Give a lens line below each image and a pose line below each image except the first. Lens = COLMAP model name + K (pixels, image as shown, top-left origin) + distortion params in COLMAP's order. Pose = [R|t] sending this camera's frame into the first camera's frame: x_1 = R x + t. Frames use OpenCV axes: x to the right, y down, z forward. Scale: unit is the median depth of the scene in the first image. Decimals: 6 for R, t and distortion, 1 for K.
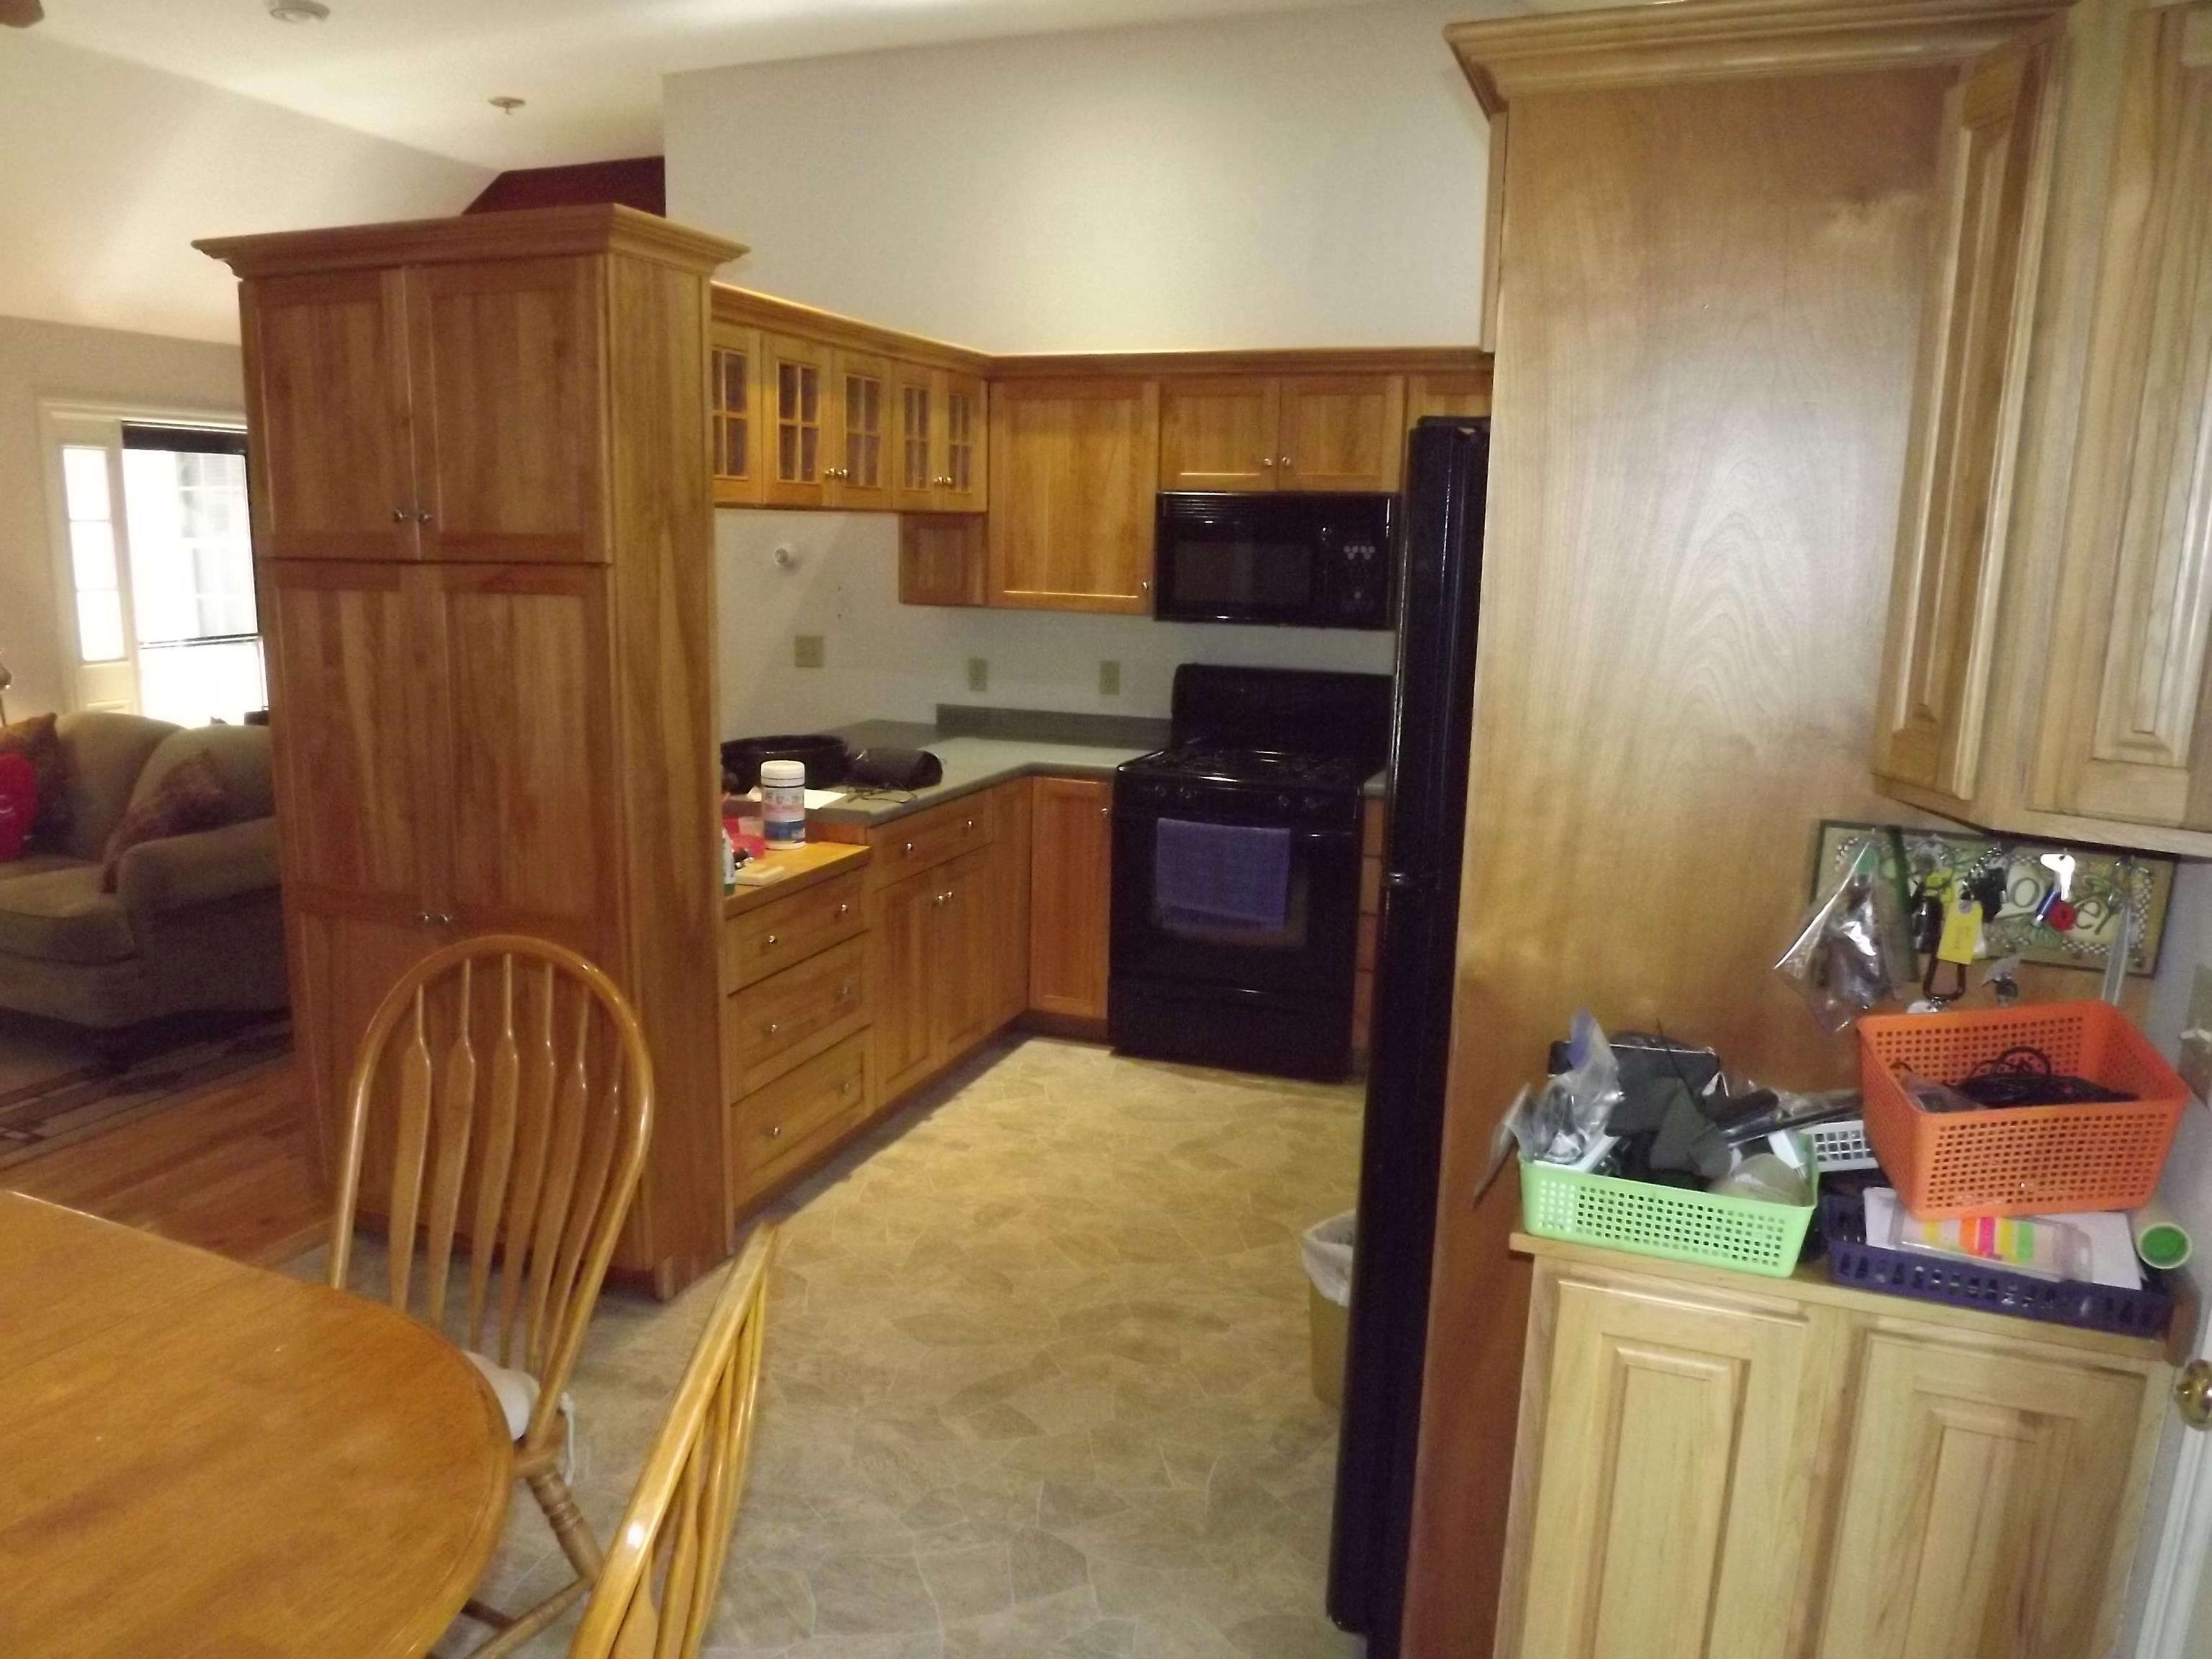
lens RADIAL K [[1591.8, 0, 1090.6], [0, 1591.8, 851.6], [0, 0, 1]] dist [-0.071260, 0.011402]
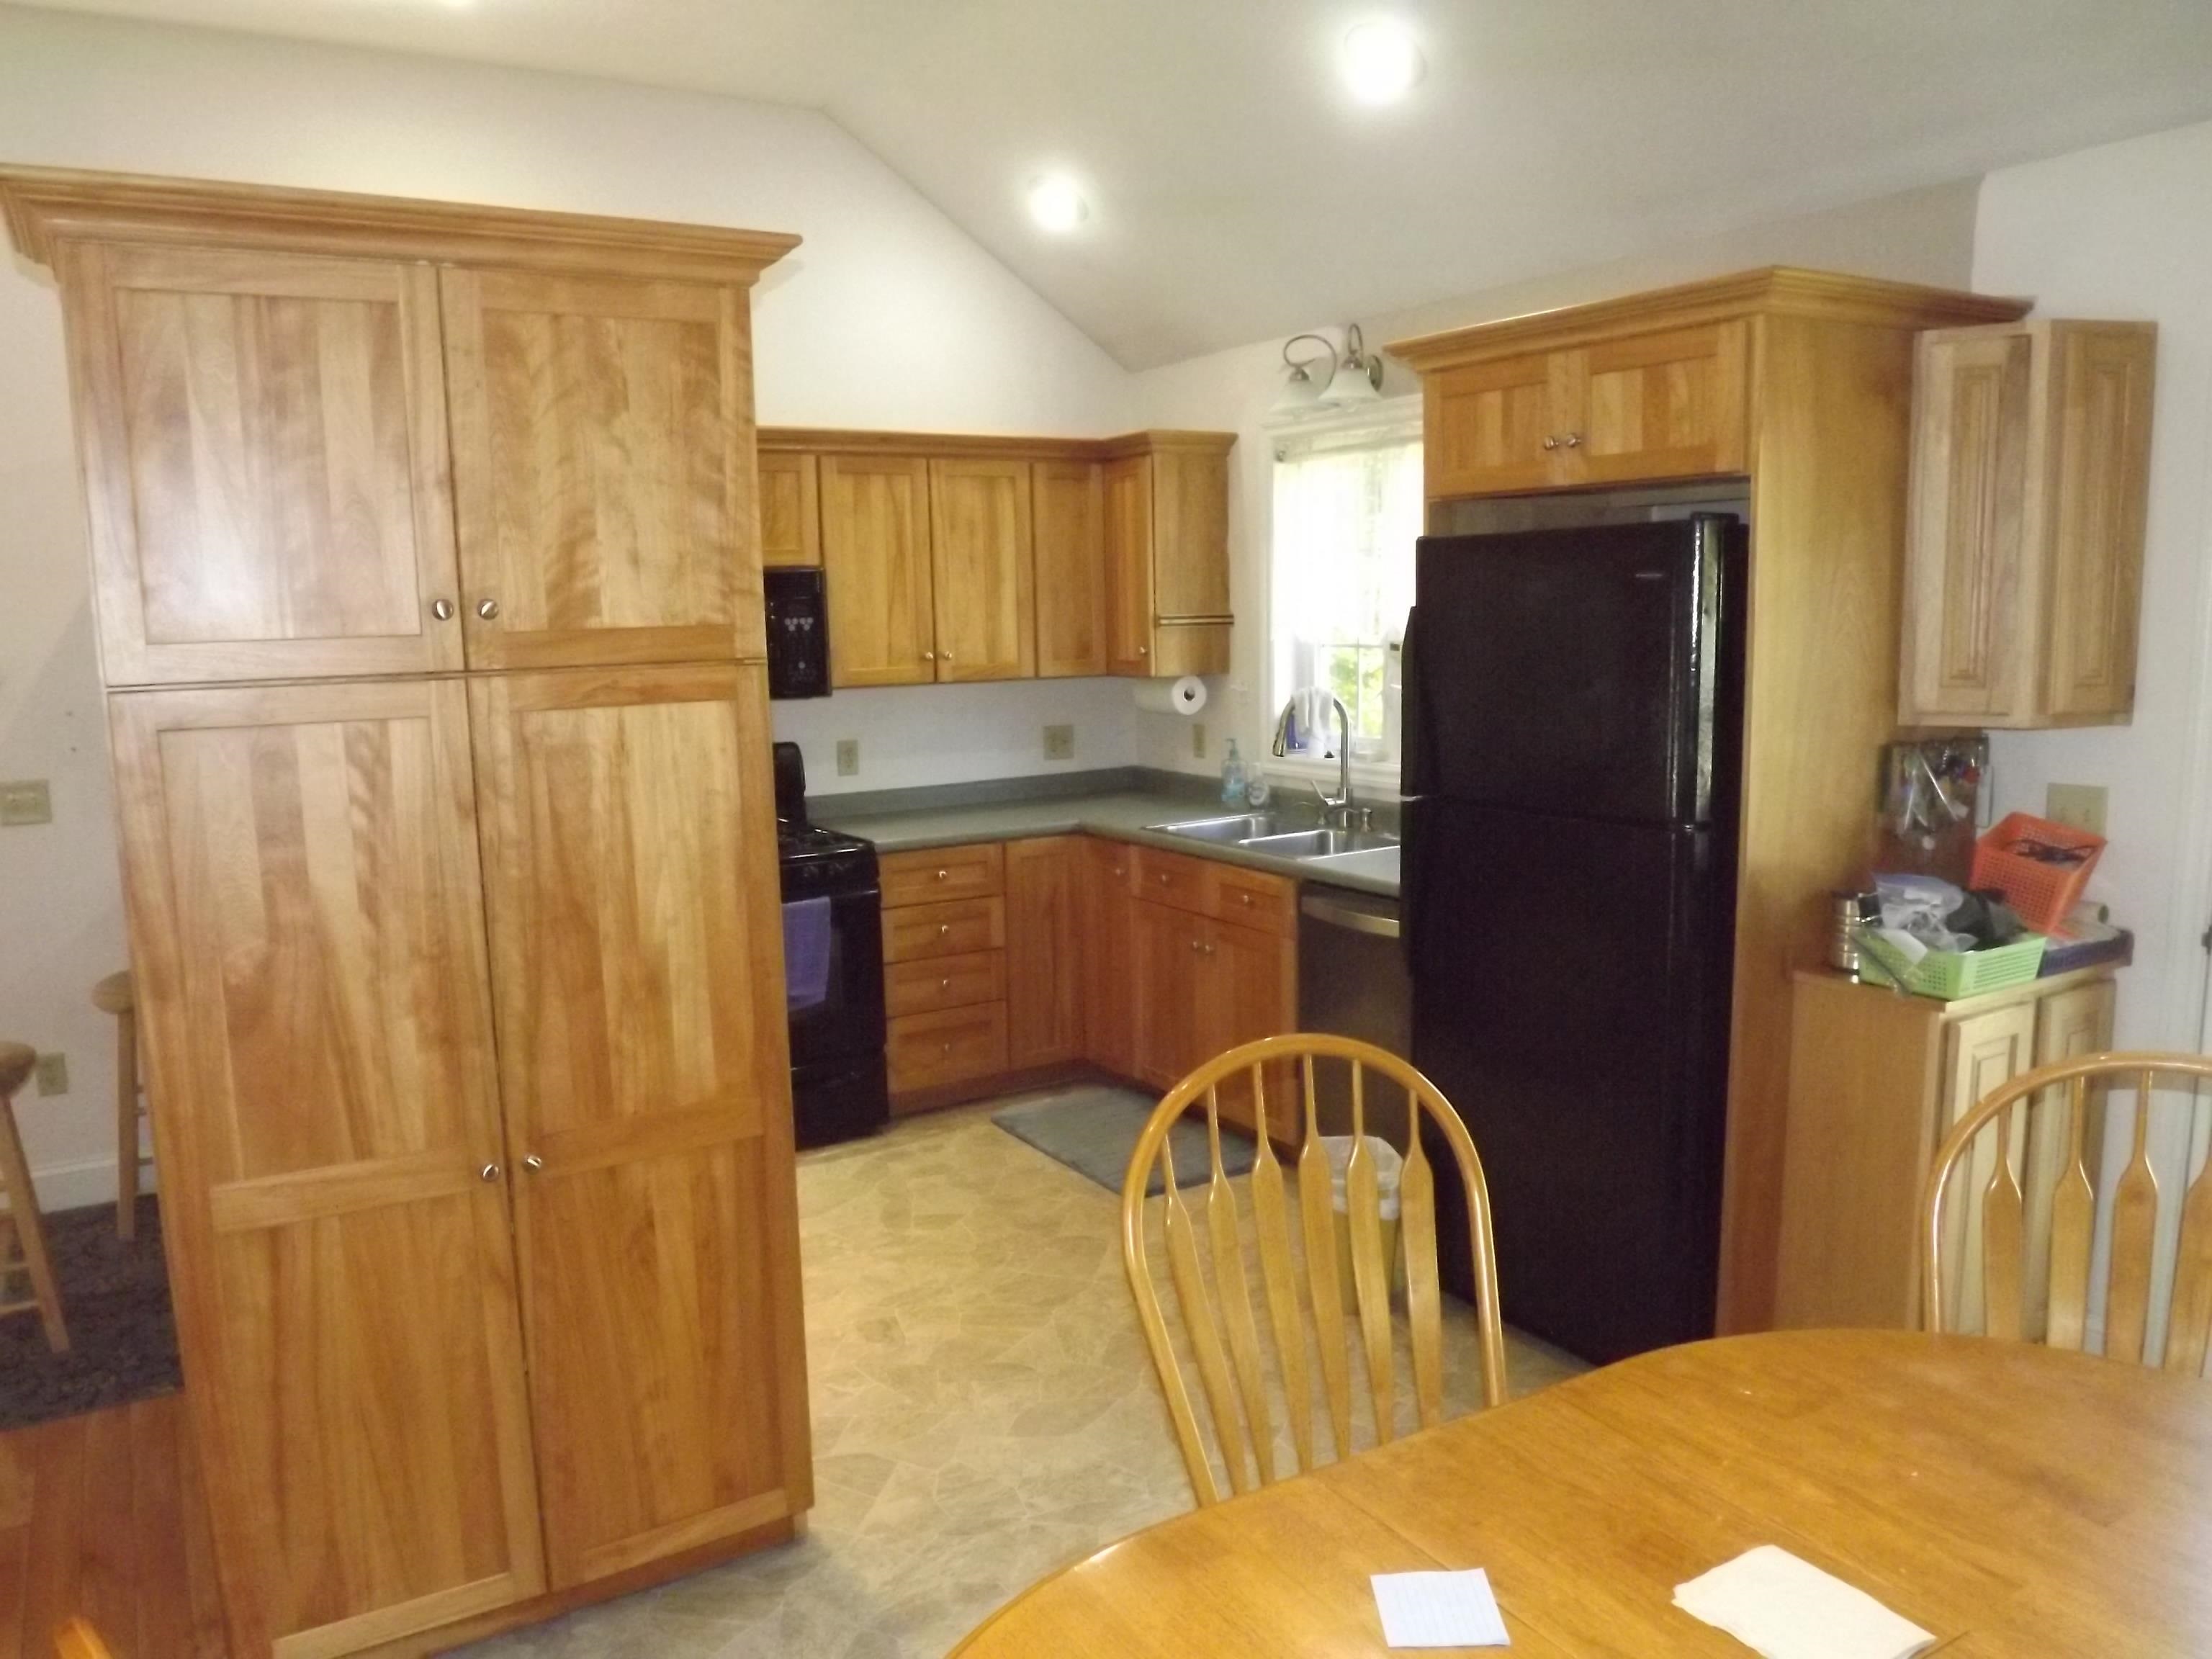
lens RADIAL K [[1591.8, 0, 1089.8], [0, 1591.8, 826.4], [0, 0, 1]] dist [-0.071260, 0.011402]
pose [[0.617932, -0.143581, 0.773010, -0.608833], [0.190690, 0.981197, 0.029816, -0.062685], [-0.762756, 0.128981, 0.633693, 0.252922]]
